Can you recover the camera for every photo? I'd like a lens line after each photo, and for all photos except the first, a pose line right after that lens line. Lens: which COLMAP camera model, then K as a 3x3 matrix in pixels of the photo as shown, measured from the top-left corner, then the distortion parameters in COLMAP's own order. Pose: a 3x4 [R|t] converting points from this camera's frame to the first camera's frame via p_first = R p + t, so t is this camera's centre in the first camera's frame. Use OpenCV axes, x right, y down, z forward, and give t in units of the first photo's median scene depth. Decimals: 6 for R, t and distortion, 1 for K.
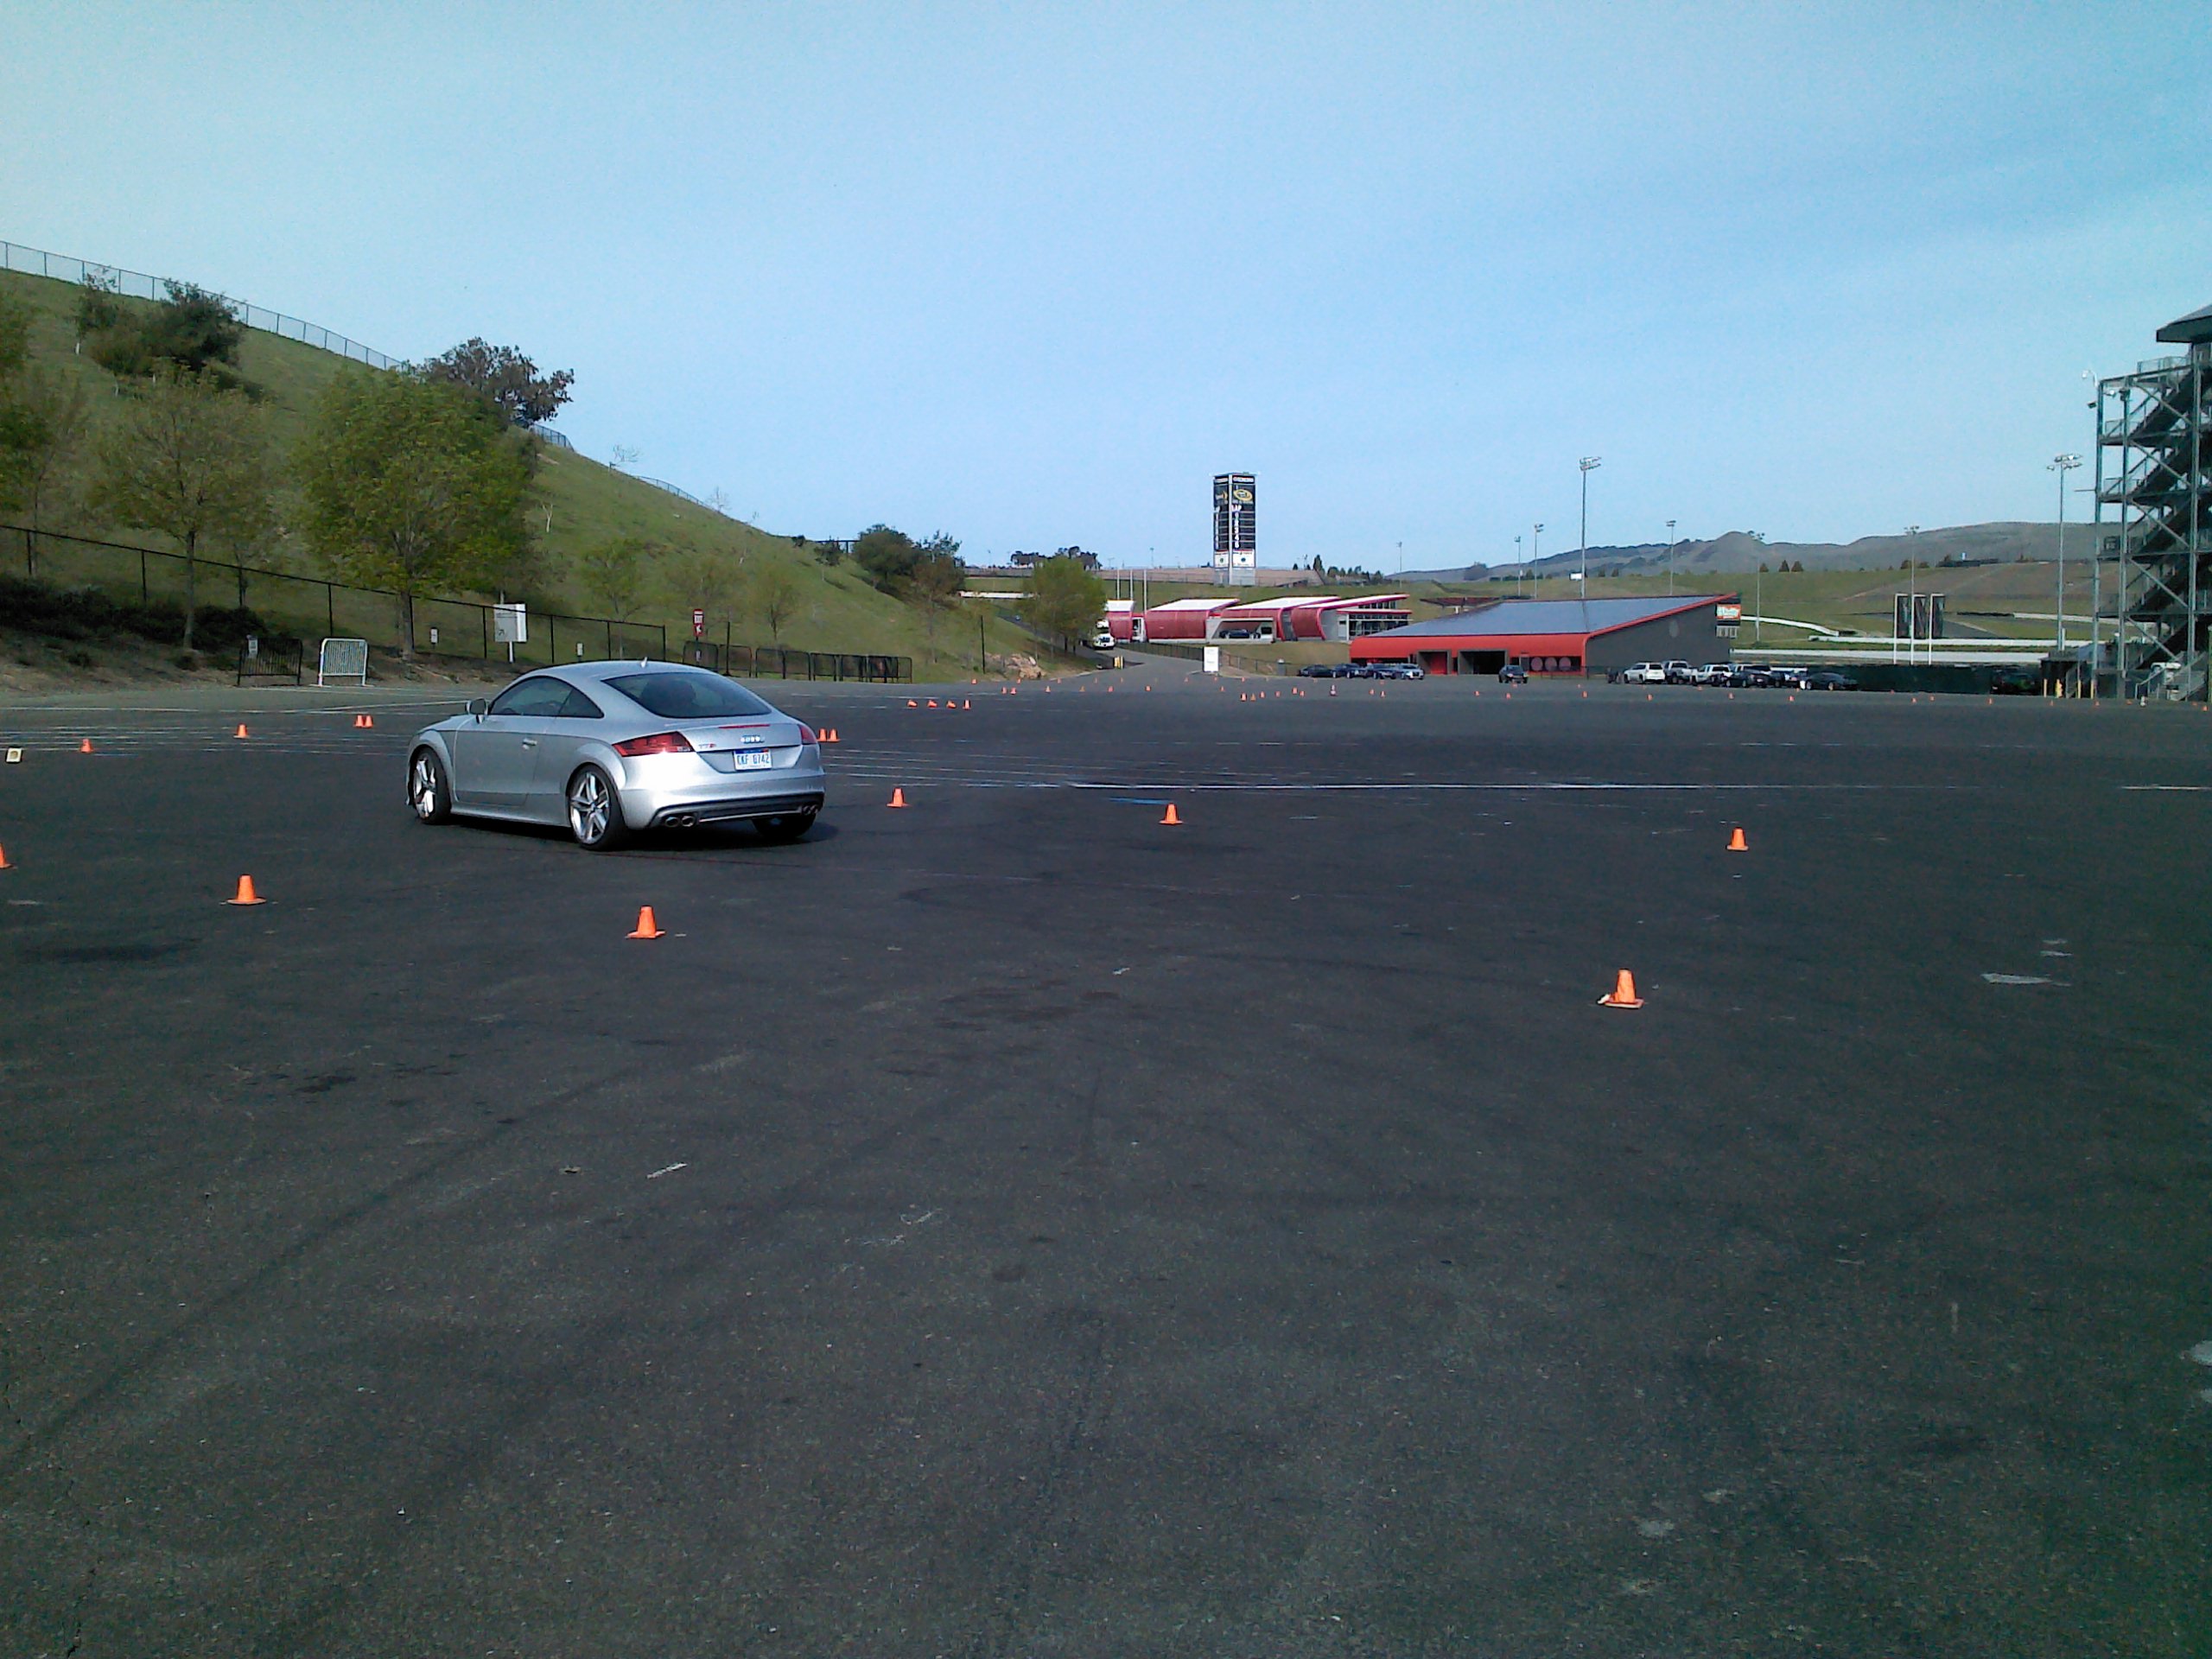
lens RADIAL K [[2236.7, 0, 1106.0], [0, 2236.7, 829.5], [0, 0, 1]] dist [0.194404, -0.492932]
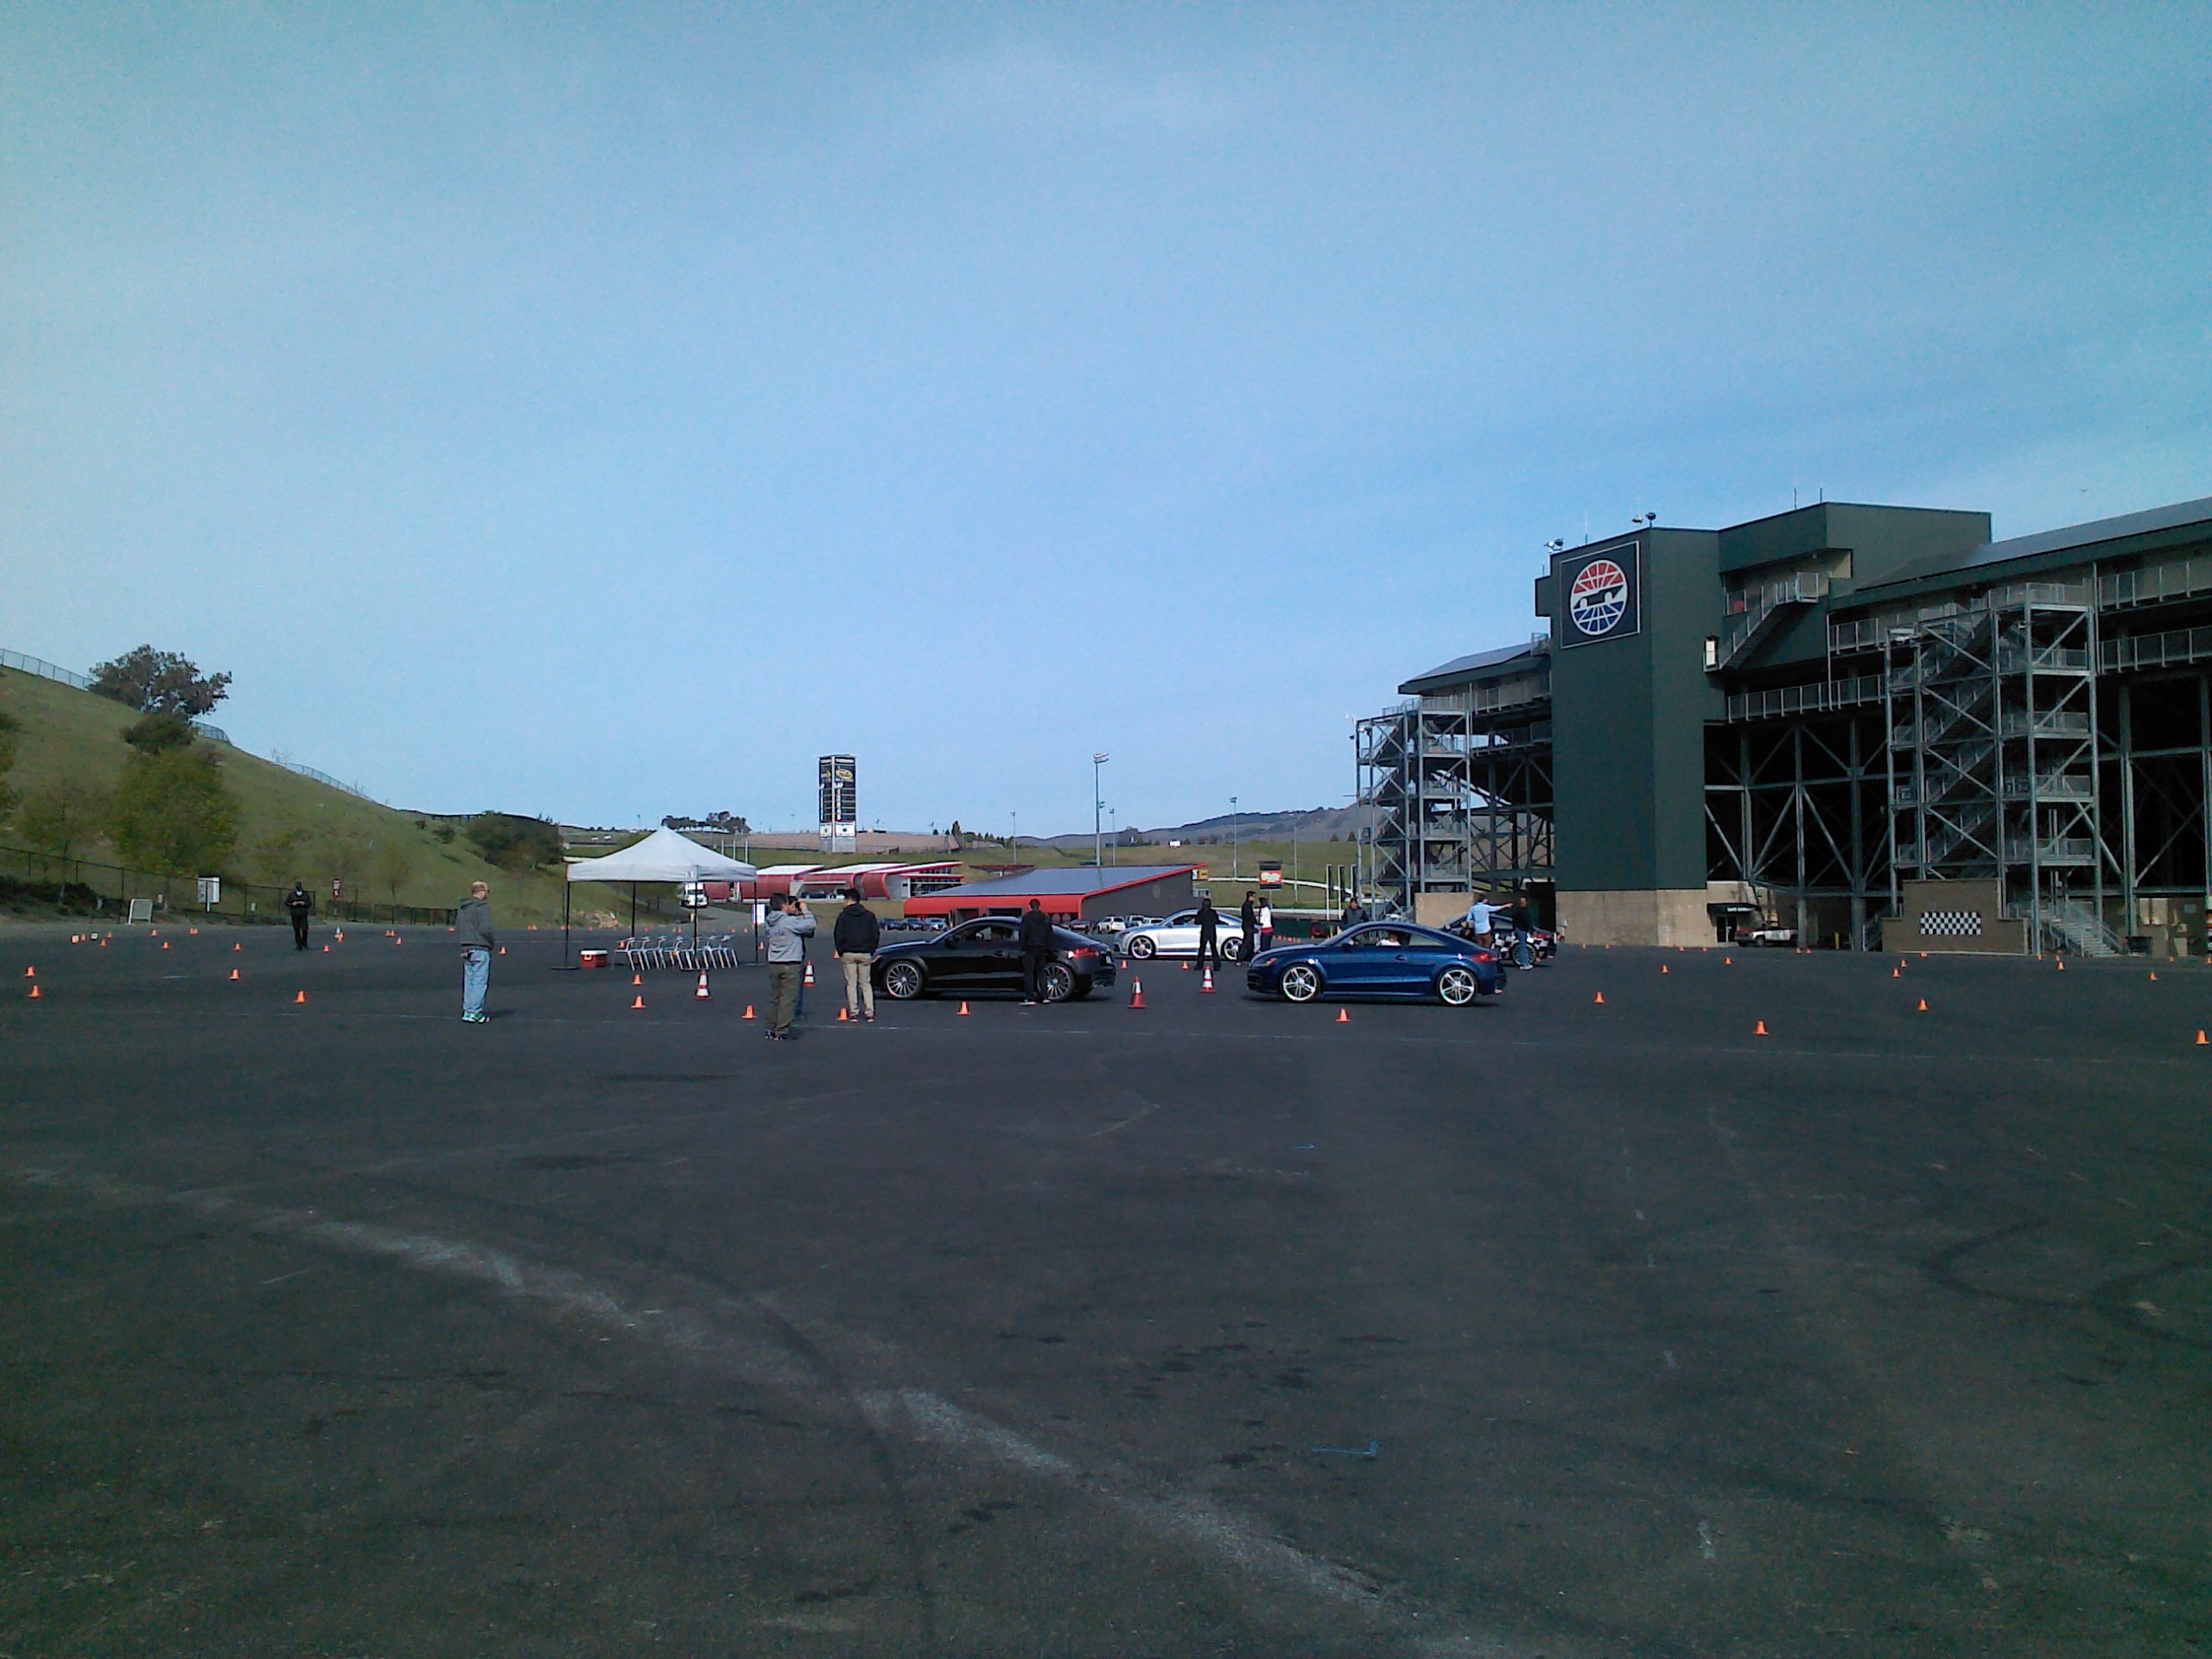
lens RADIAL K [[2236.7, 0, 1106.0], [0, 2236.7, 829.5], [0, 0, 1]] dist [0.194404, -0.492932]
pose [[0.989161, 0.001762, 0.146824, 0.036161], [0.015285, 0.993260, -0.114892, 0.017637], [-0.146037, 0.115890, 0.982468, -0.196891]]
